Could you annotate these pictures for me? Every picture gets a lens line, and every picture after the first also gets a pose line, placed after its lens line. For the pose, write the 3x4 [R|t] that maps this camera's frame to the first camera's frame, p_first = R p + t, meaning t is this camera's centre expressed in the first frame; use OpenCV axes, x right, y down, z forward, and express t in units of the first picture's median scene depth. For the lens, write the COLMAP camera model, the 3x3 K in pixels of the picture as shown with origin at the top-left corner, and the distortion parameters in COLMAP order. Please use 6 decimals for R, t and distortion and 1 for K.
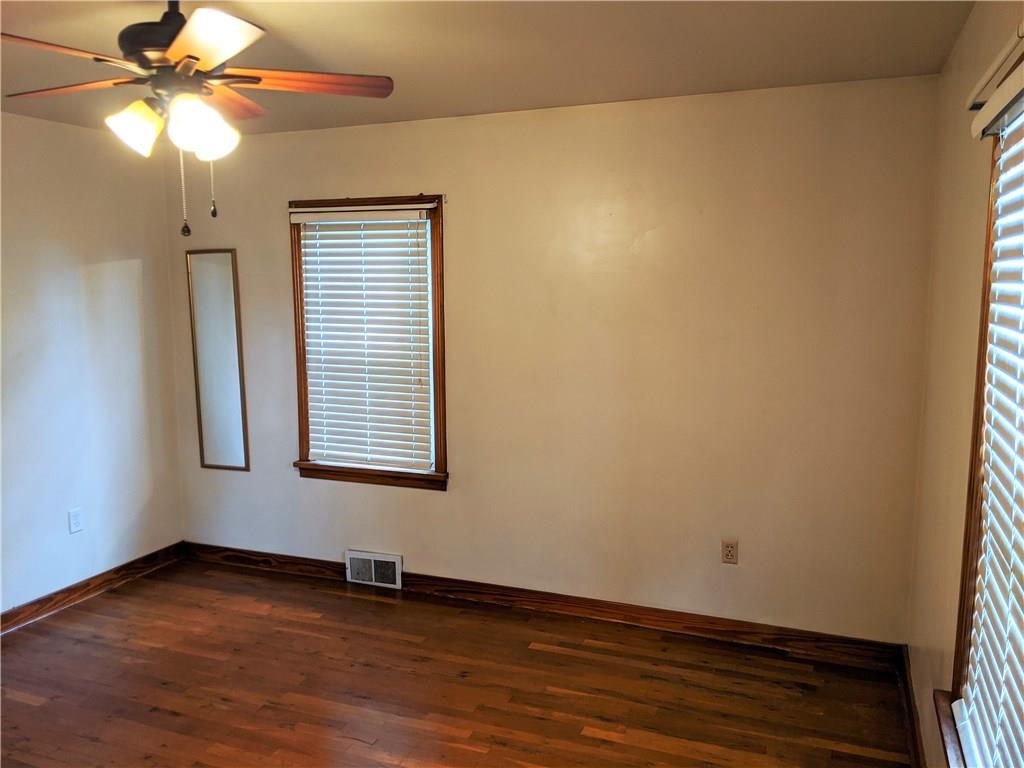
lens RADIAL K [[820.9, 0, 501.4], [0, 820.9, 381.3], [0, 0, 1]] dist [0.098391, -0.200247]
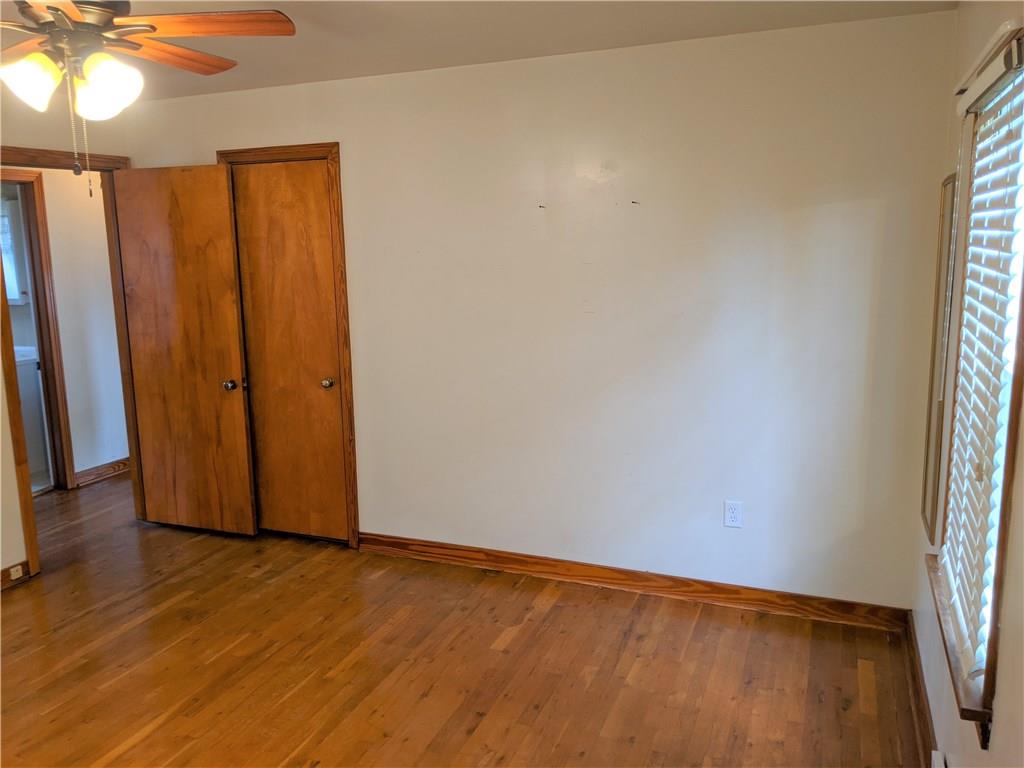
lens RADIAL K [[815.6, 0, 512.0], [0, 815.6, 384.0], [0, 0, 1]] dist [-0.003396, -0.068866]
pose [[-0.005490, 0.177959, -0.984023, 0.307882], [-0.116967, 0.977168, 0.177372, -0.090690], [0.993121, 0.116072, 0.015451, 0.789650]]
